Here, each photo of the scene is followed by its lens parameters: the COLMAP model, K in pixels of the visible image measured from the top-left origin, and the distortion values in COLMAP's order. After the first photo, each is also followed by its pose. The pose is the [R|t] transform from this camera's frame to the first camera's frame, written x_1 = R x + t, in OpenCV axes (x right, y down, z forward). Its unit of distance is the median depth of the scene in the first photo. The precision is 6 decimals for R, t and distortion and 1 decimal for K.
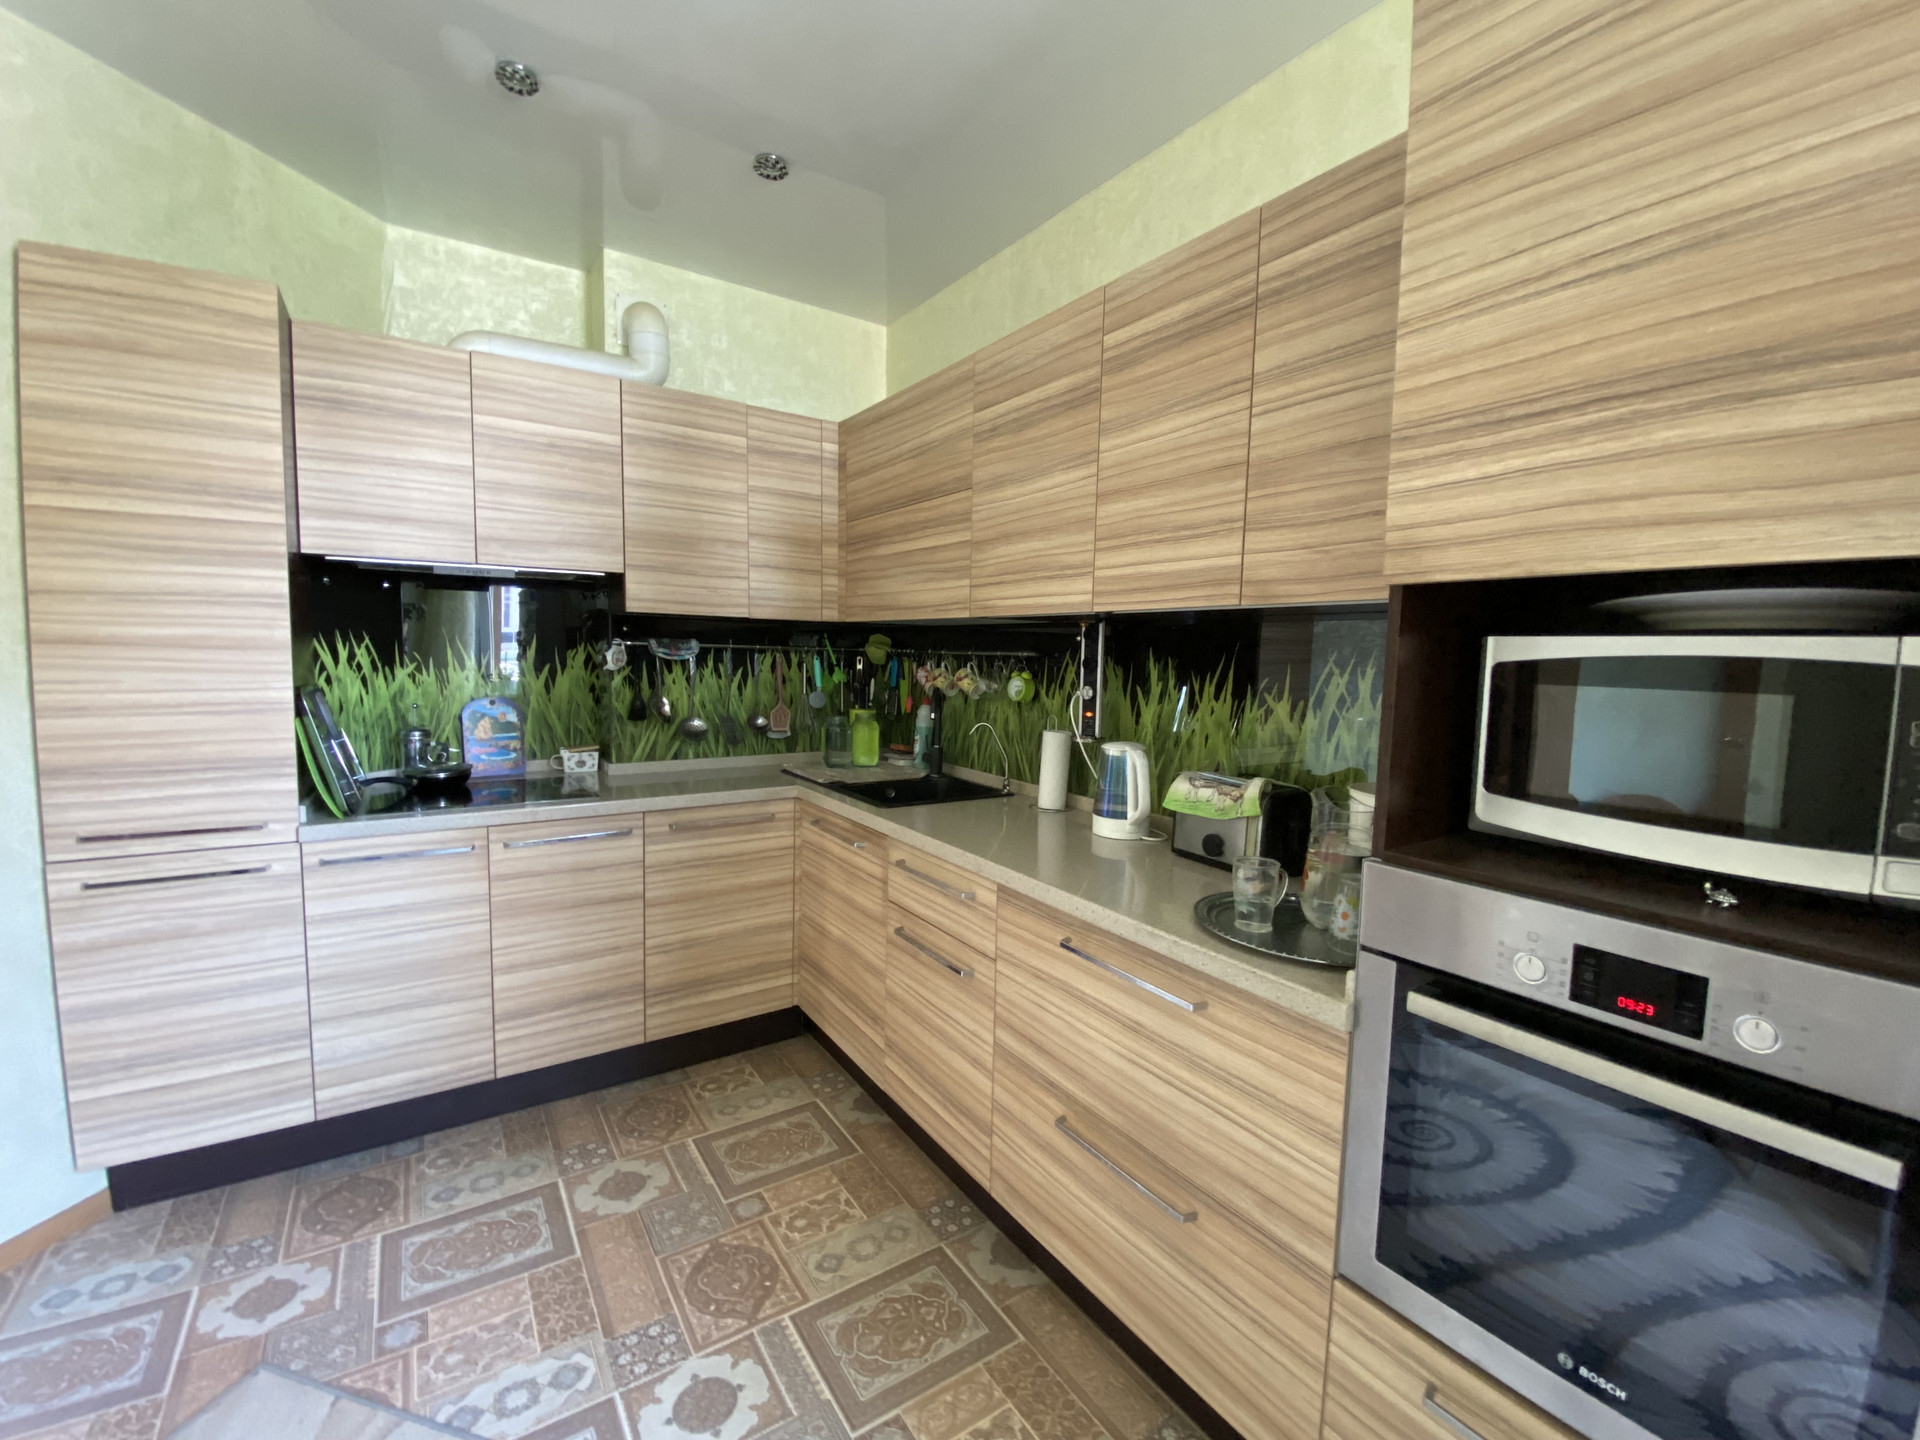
lens RADIAL K [[805.0, 0, 945.3], [0, 805.0, 719.0], [0, 0, 1]] dist [0.046023, -0.031587]
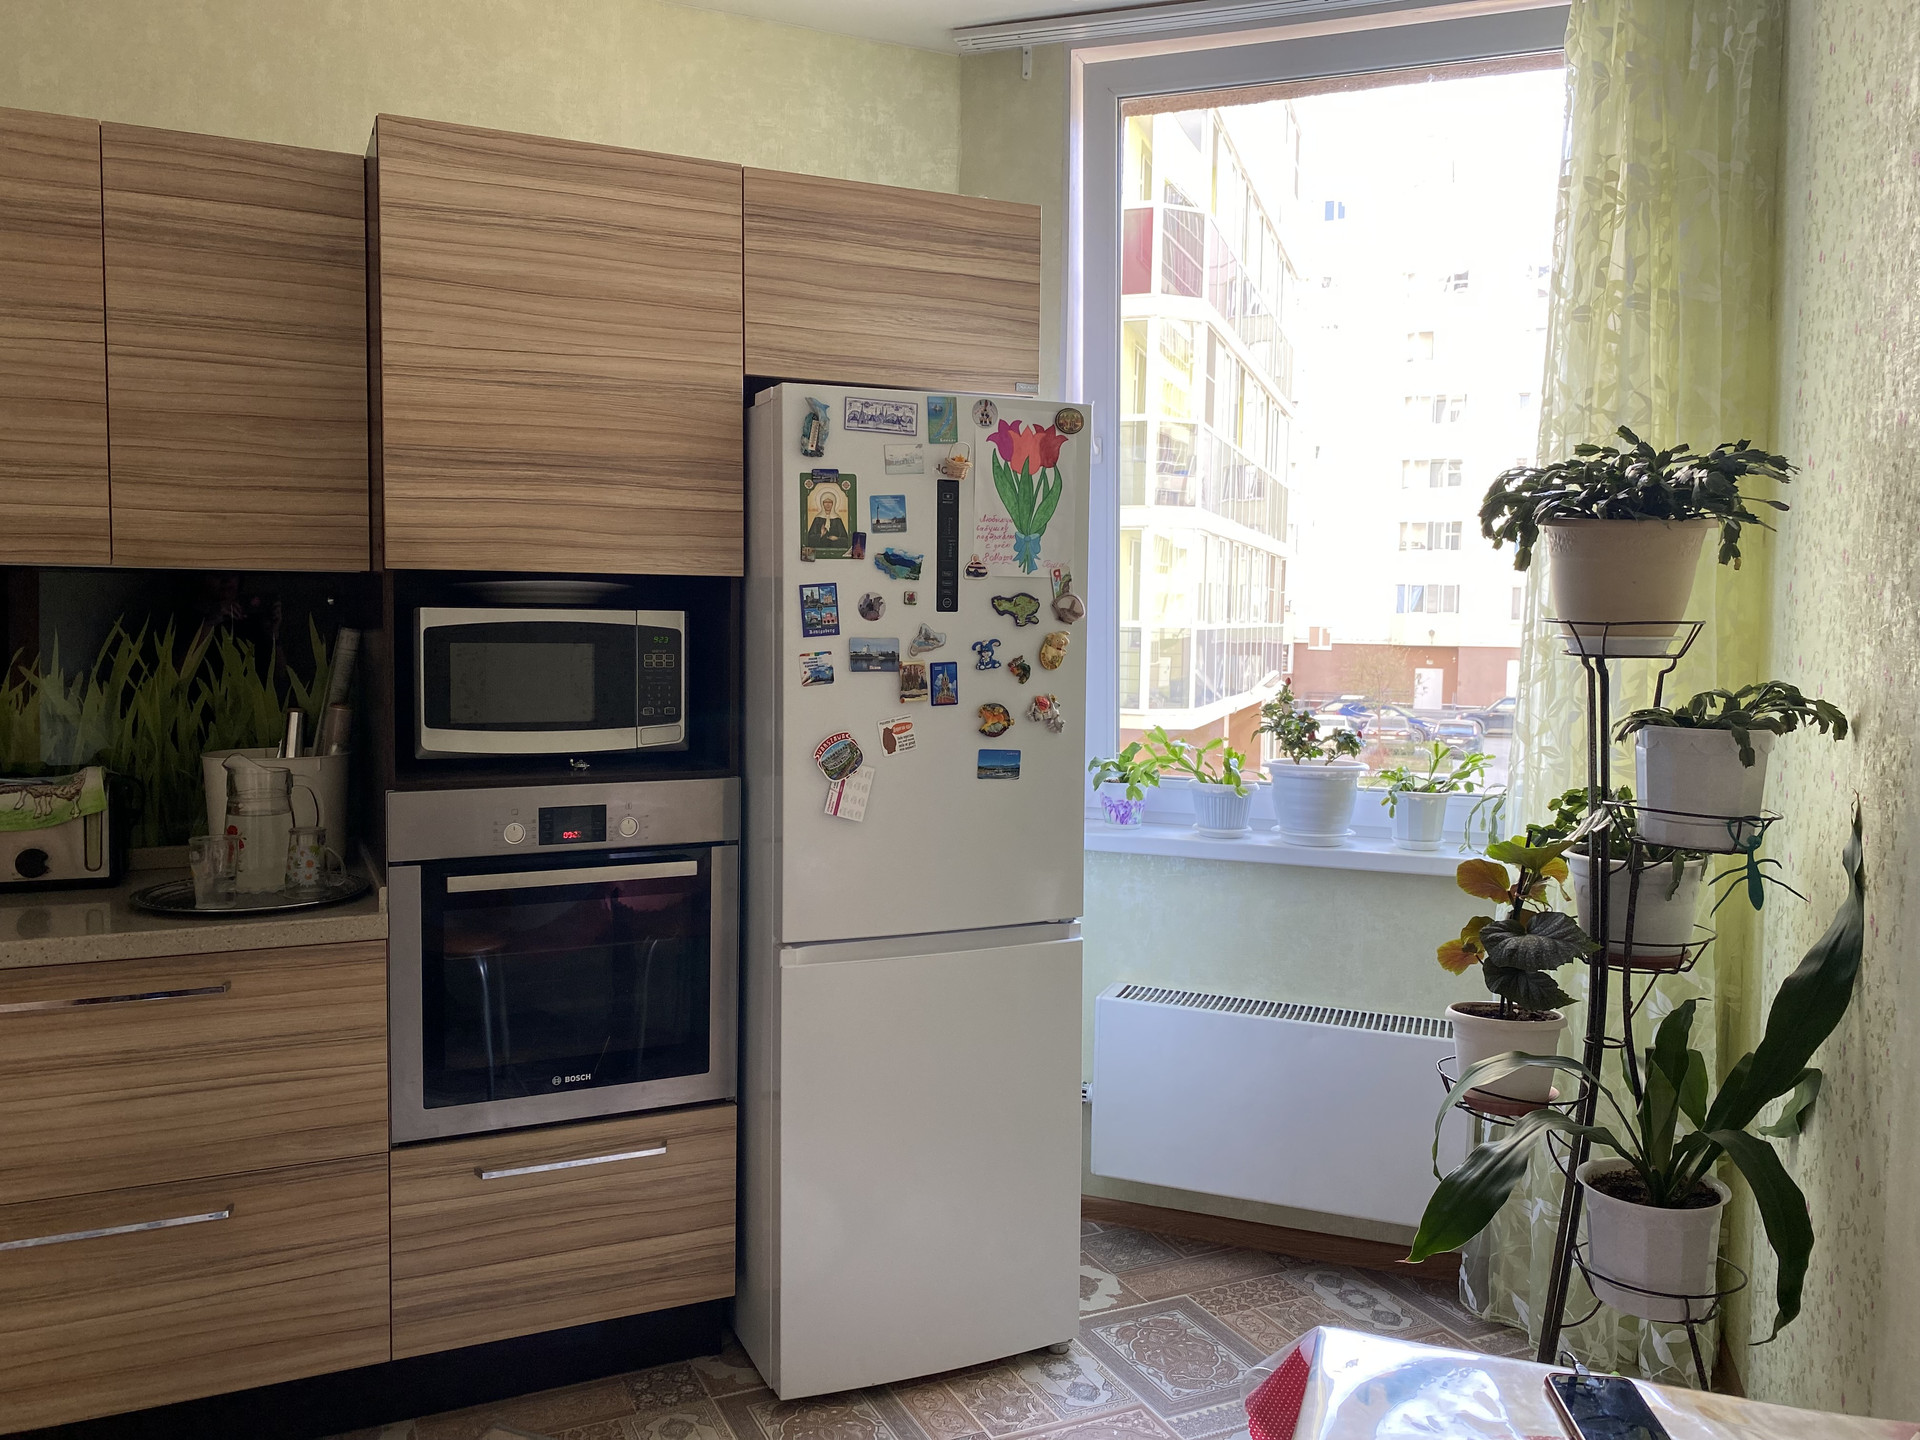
lens RADIAL K [[1462.0, 0, 933.5], [0, 1462.0, 691.6], [0, 0, 1]] dist [0.034839, -0.022438]
pose [[0.145652, -0.073375, 0.986611, -0.808245], [0.075571, 0.995157, 0.062854, -0.028356], [-0.986445, 0.065404, 0.150492, -0.076053]]
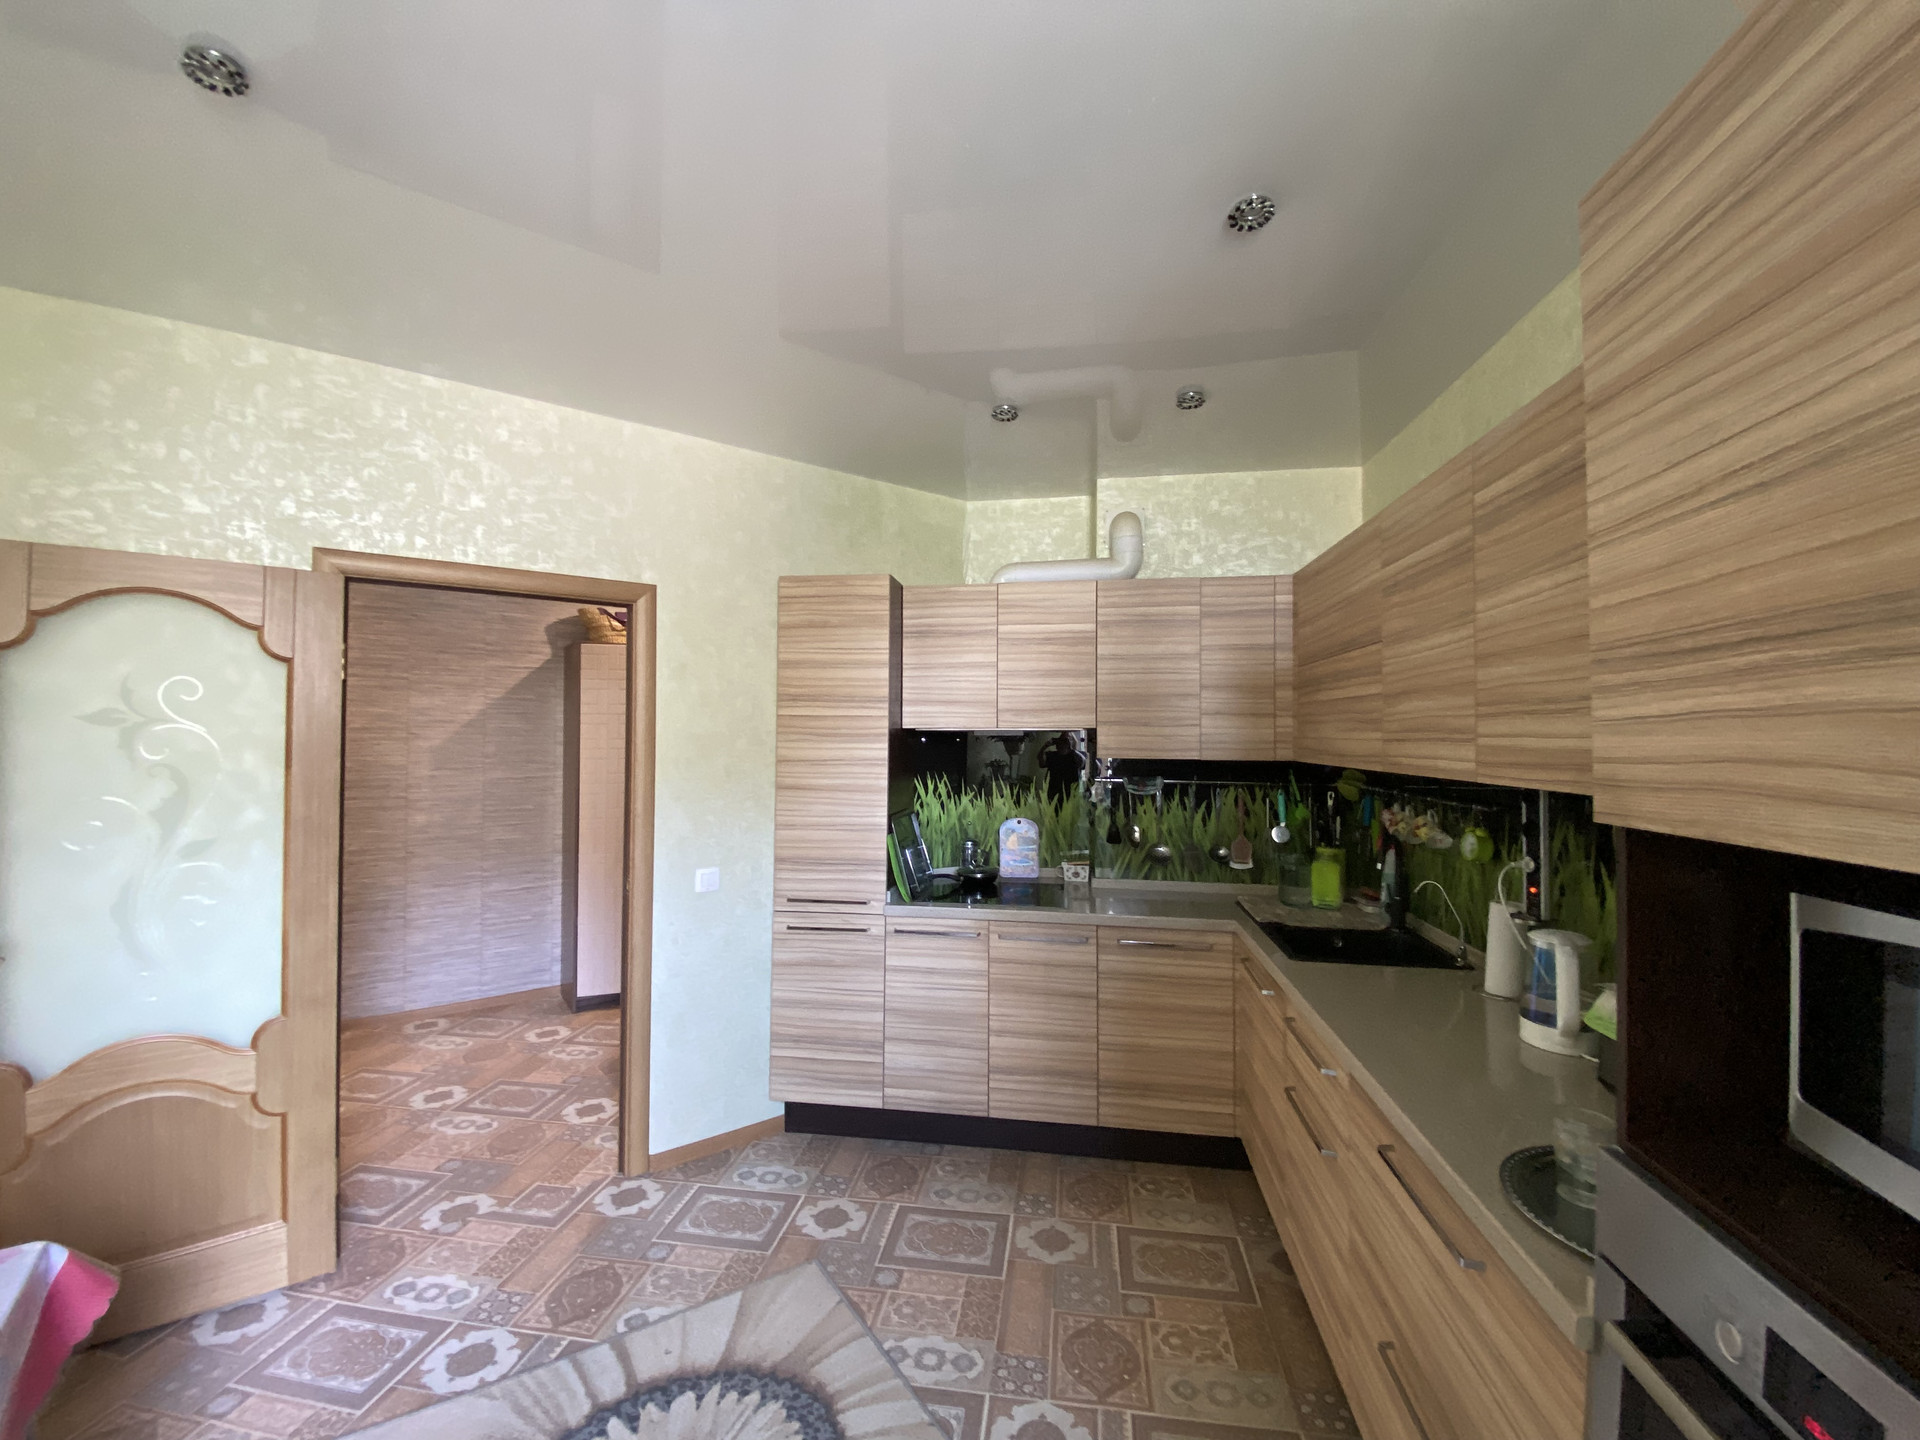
lens RADIAL K [[775.4, 0, 955.6], [0, 775.4, 721.6], [0, 0, 1]] dist [0.043009, -0.031041]
pose [[0.747262, -0.029310, -0.663883, 0.302520], [-0.045199, 0.994472, -0.094781, -0.082367], [0.662991, 0.100833, 0.741806, -0.046367]]
